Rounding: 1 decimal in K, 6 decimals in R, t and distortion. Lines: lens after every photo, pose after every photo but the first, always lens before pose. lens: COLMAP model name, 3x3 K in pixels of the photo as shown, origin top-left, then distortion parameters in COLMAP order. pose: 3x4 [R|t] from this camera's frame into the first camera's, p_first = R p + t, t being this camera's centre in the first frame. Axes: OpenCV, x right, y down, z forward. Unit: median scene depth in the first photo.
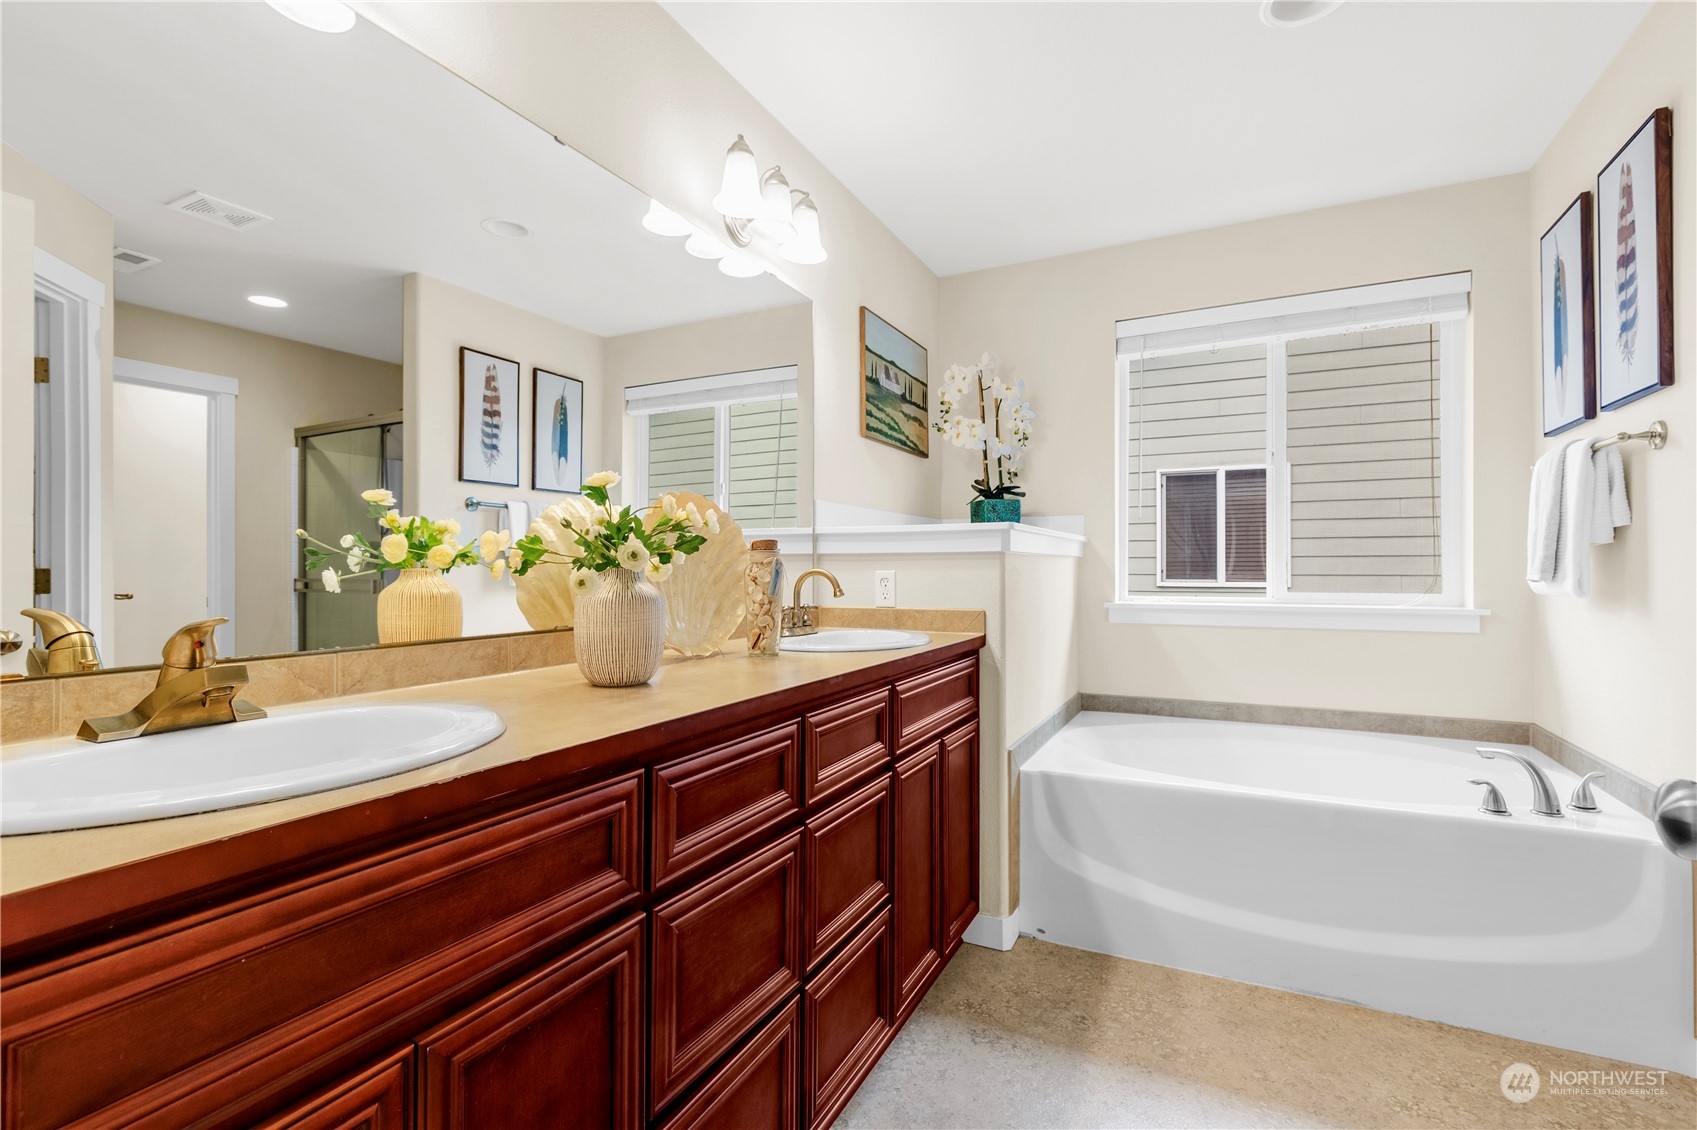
lens RADIAL K [[768.0, 0, 852.2], [0, 768.0, 567.2], [0, 0, 1]] dist [0.003414, 0.000401]
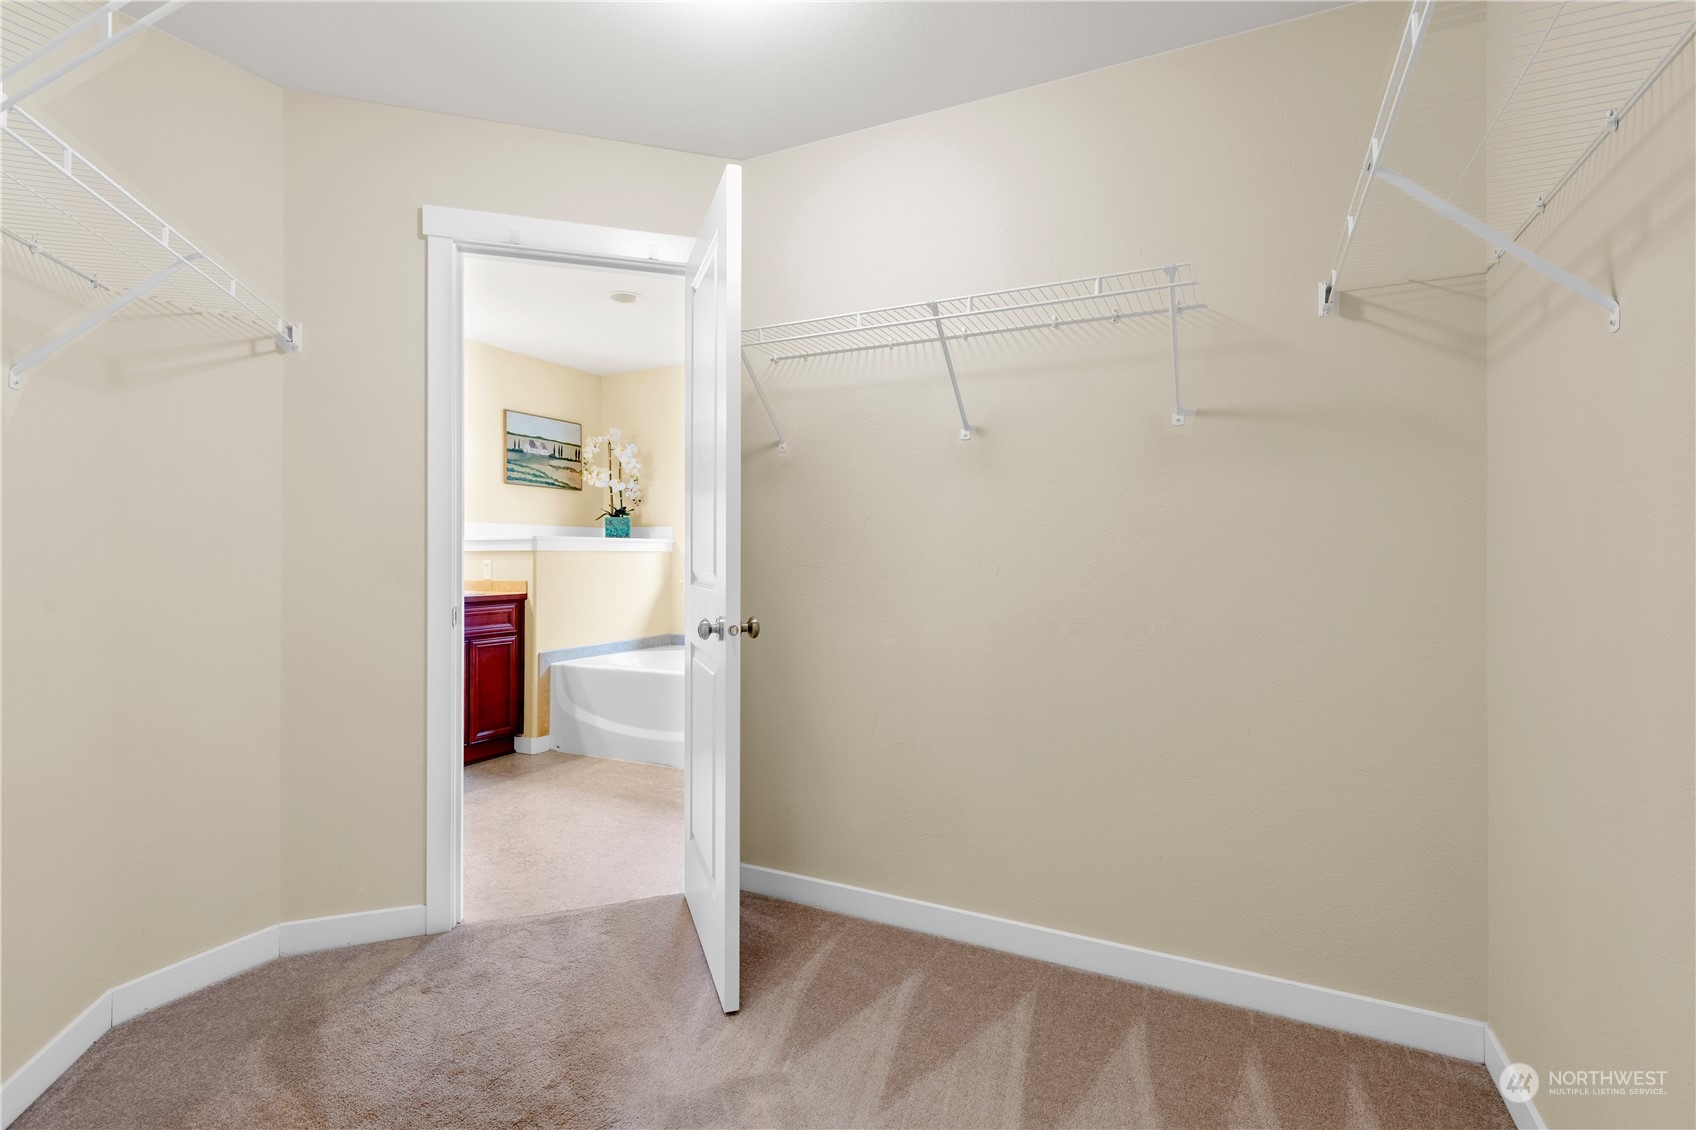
lens RADIAL K [[762.1, 0, 873.8], [0, 762.1, 561.1], [0, 0, 1]] dist [0.002813, -0.000085]
pose [[0.999575, 0.001879, 0.029077, 0.803139], [-0.002116, 0.999965, 0.008113, -0.008646], [-0.029060, -0.008171, 0.999544, -0.764124]]
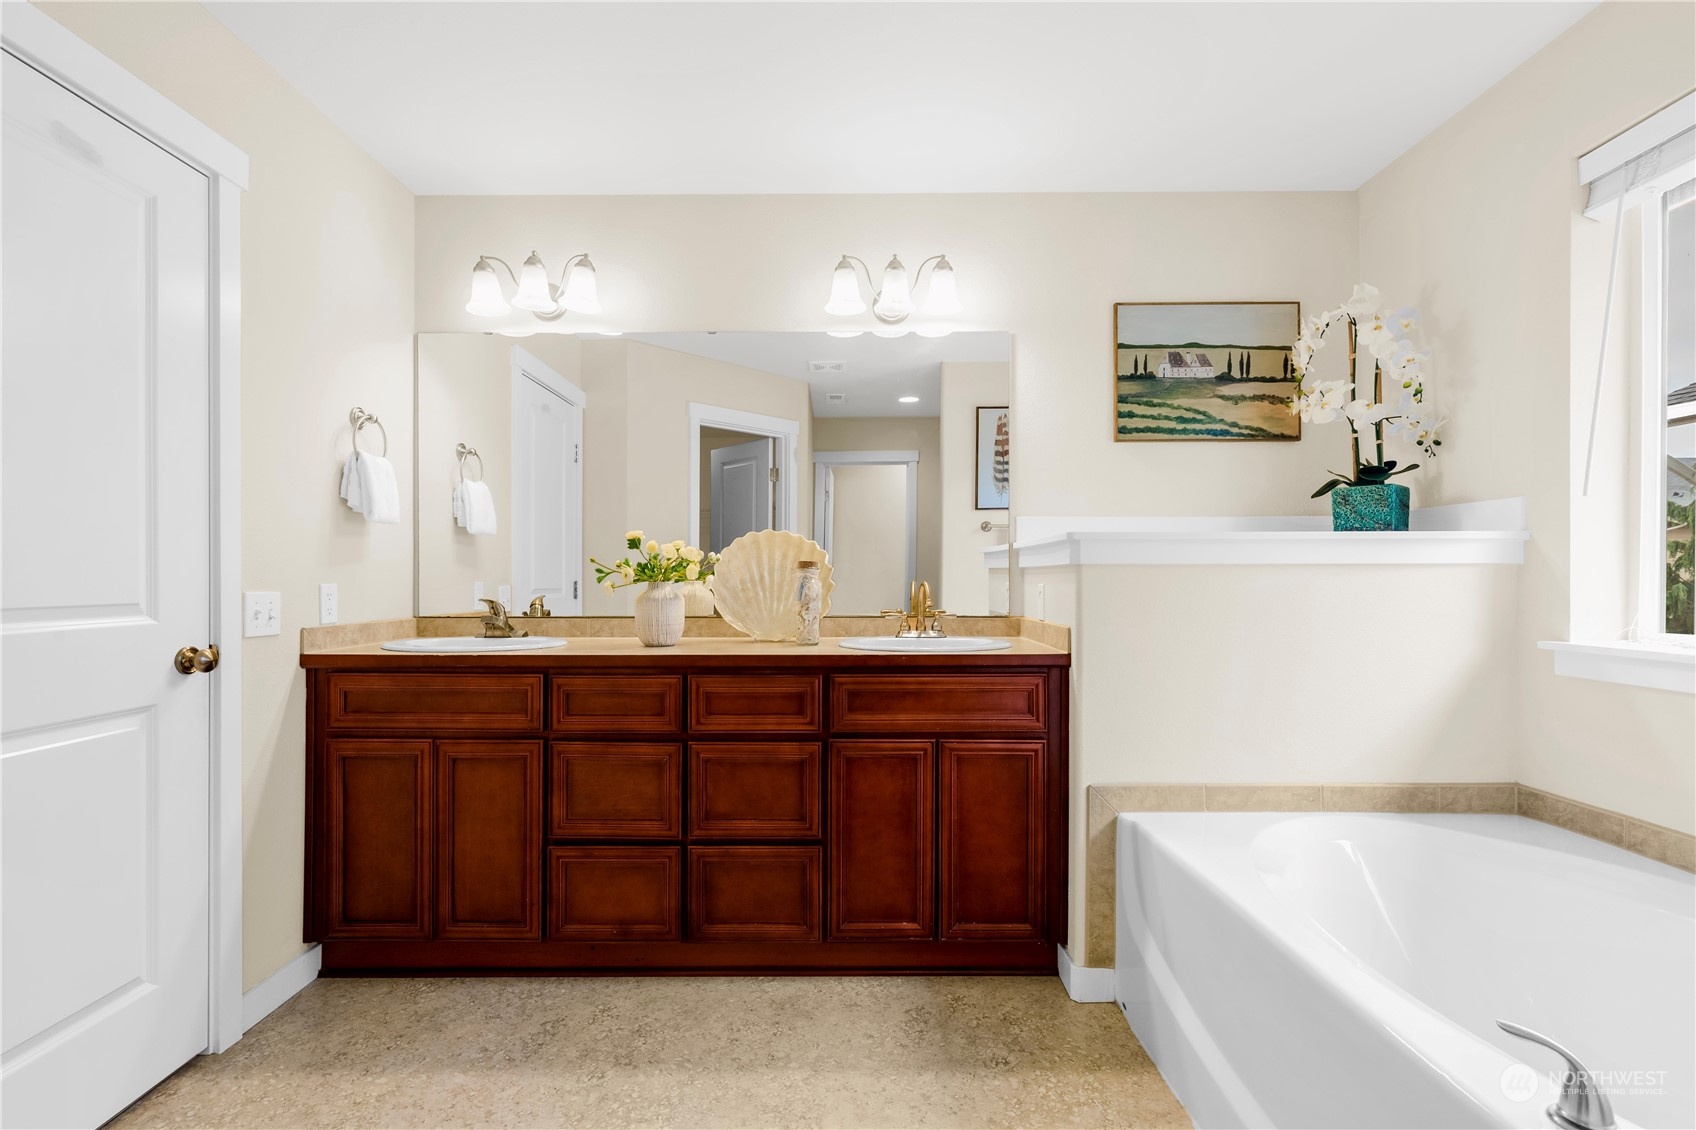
lens RADIAL K [[774.9, 0, 842.9], [0, 774.9, 575.1], [0, 0, 1]] dist [0.001397, -0.000159]
pose [[0.441793, 0.003050, -0.897112, 0.720984], [0.001214, 0.999991, 0.003998, -0.009300], [0.897116, -0.002856, 0.441786, 0.275343]]
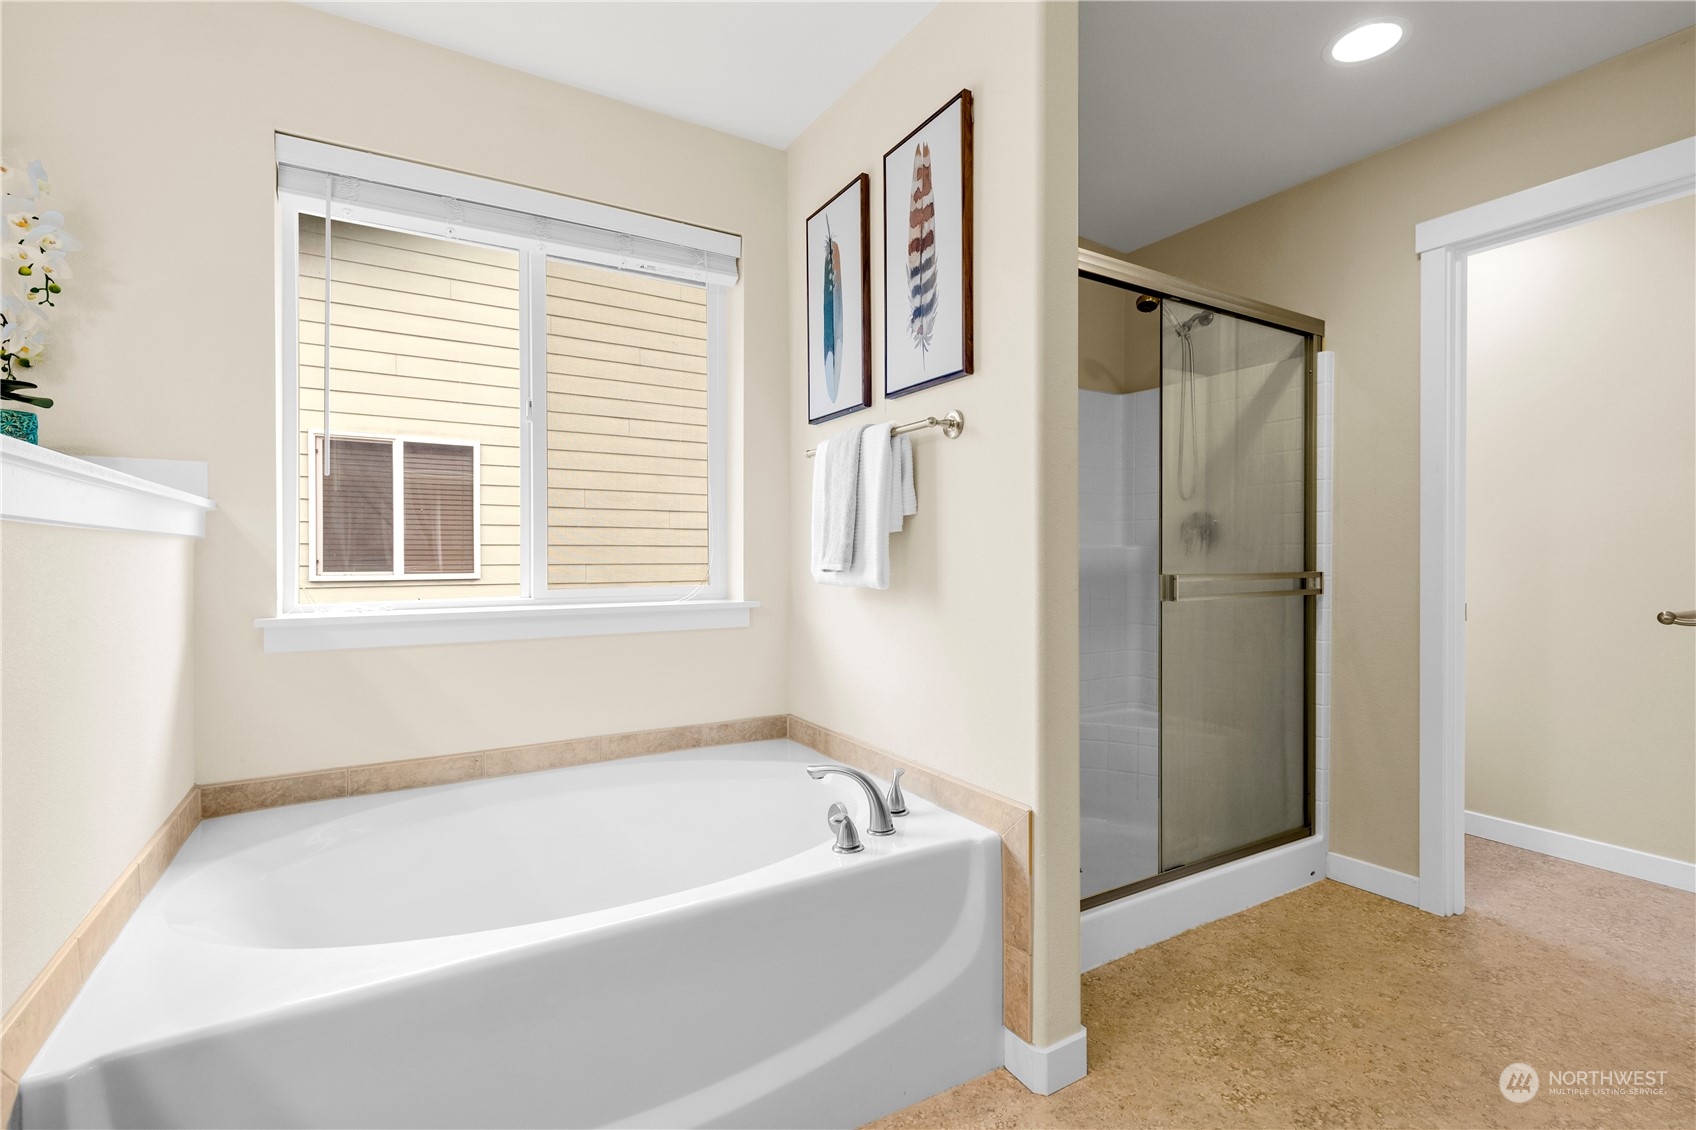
lens RADIAL K [[762.1, 0, 873.8], [0, 762.1, 561.1], [0, 0, 1]] dist [0.002813, -0.000085]
pose [[0.512972, -0.004439, 0.858394, 0.090951], [-0.000643, 0.999984, 0.005555, 0.000374], [-0.858405, -0.003402, 0.512961, 0.365462]]
